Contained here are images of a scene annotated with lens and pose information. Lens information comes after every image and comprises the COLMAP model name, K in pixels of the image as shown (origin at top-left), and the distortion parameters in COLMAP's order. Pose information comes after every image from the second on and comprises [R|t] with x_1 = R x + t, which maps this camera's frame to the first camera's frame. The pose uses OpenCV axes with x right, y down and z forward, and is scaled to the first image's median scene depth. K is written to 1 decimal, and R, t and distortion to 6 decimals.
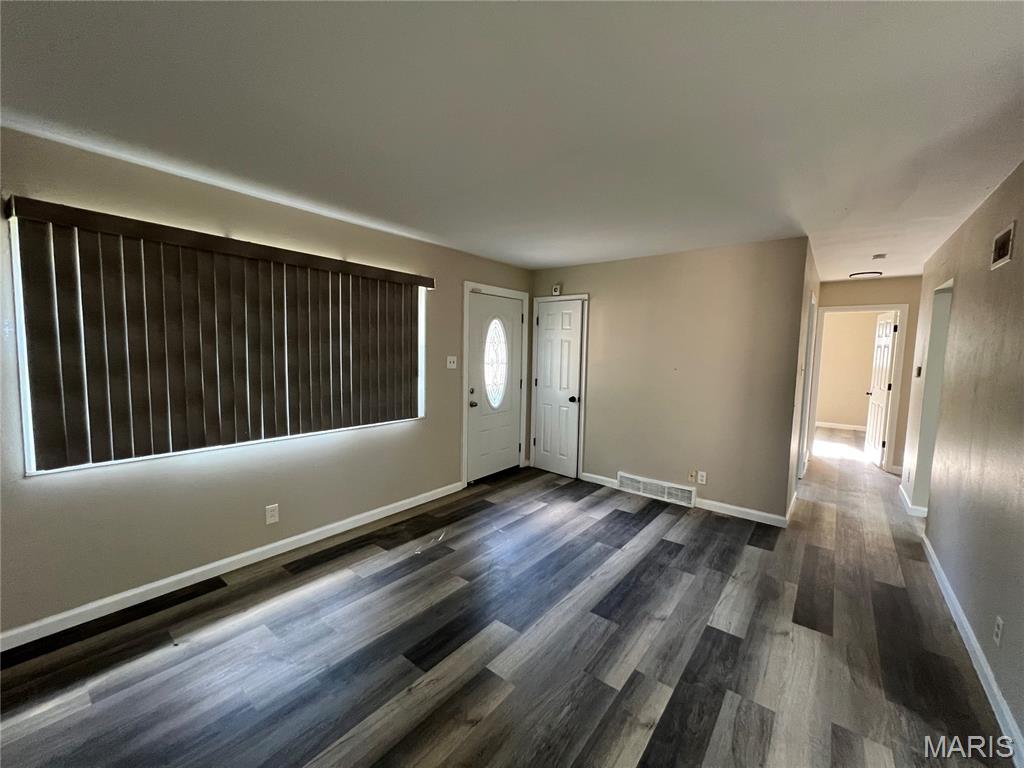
lens RADIAL K [[409.8, 0, 511.0], [0, 409.8, 381.9], [0, 0, 1]] dist [-0.002421, 0.000240]
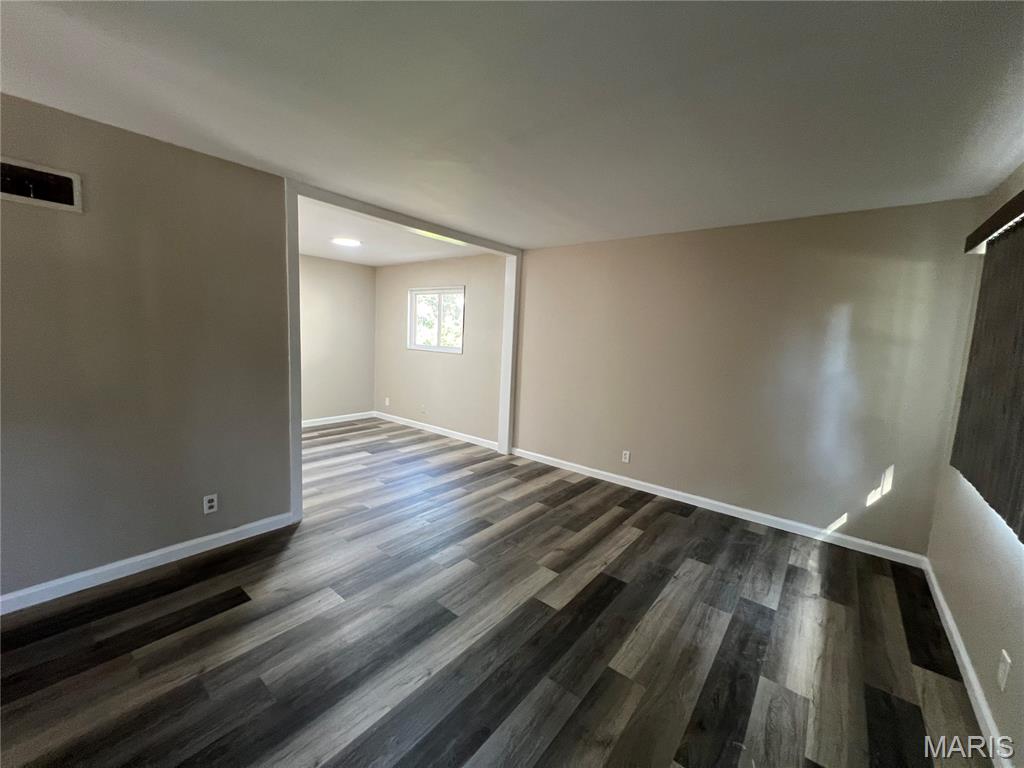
lens RADIAL K [[409.8, 0, 511.0], [0, 409.8, 381.9], [0, 0, 1]] dist [-0.002421, 0.000240]
pose [[-0.997887, -0.064944, -0.001720, 0.071989], [-0.064000, 0.978142, 0.197842, -0.089502], [-0.011166, 0.197534, -0.980232, 1.147476]]
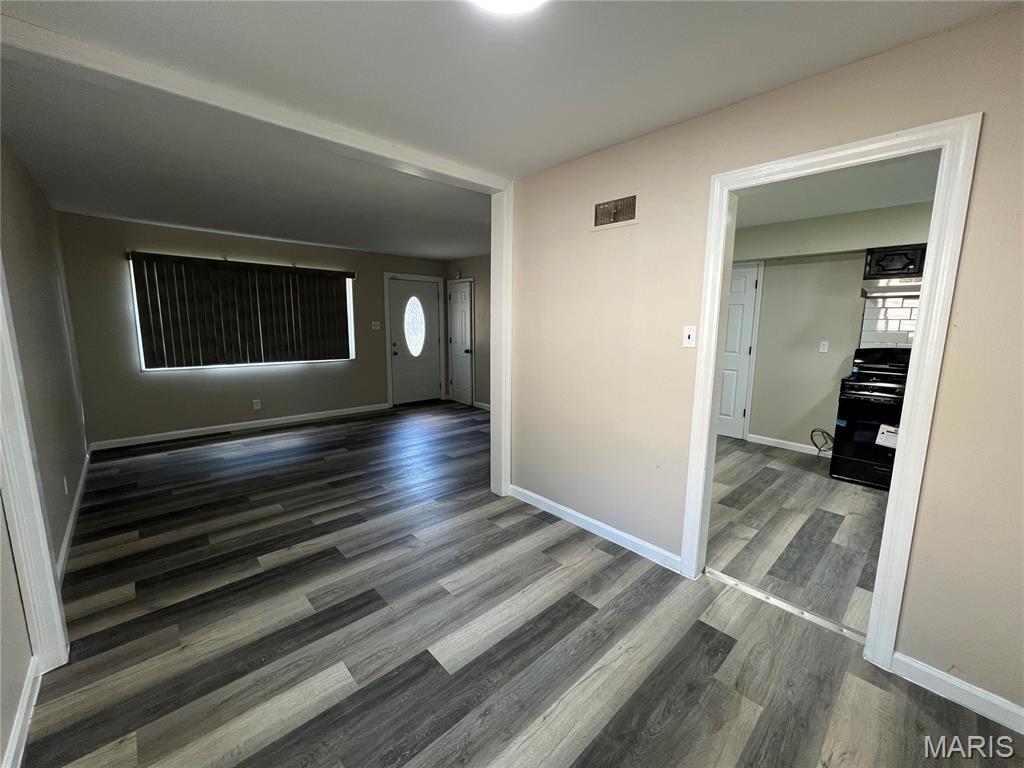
lens RADIAL K [[409.8, 0, 511.0], [0, 409.8, 381.9], [0, 0, 1]] dist [-0.002421, 0.000240]
pose [[0.989402, 0.011303, -0.144761, 0.664849], [-0.002012, 0.997937, 0.064167, 0.074108], [0.145188, -0.063195, 0.987384, -0.539247]]
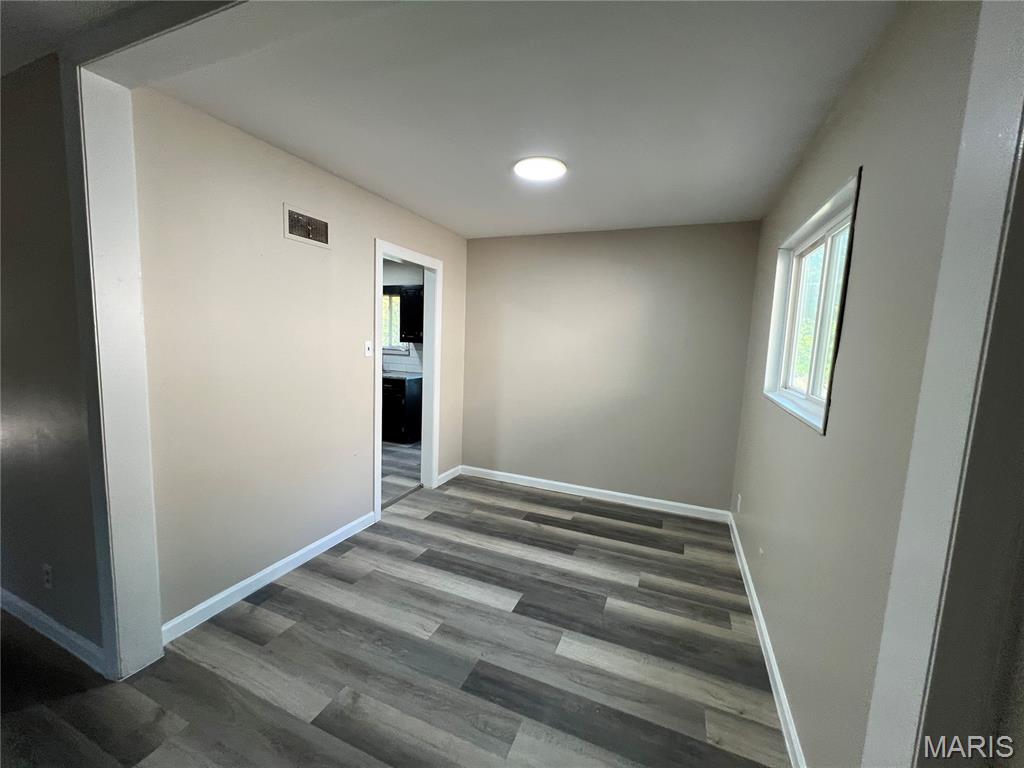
lens RADIAL K [[409.8, 0, 511.0], [0, 409.8, 381.9], [0, 0, 1]] dist [-0.002421, 0.000240]
pose [[-0.275010, -0.135908, 0.951787, -0.033075], [0.035971, 0.987811, 0.151446, -0.002595], [-0.960768, 0.075886, -0.266769, 0.047490]]
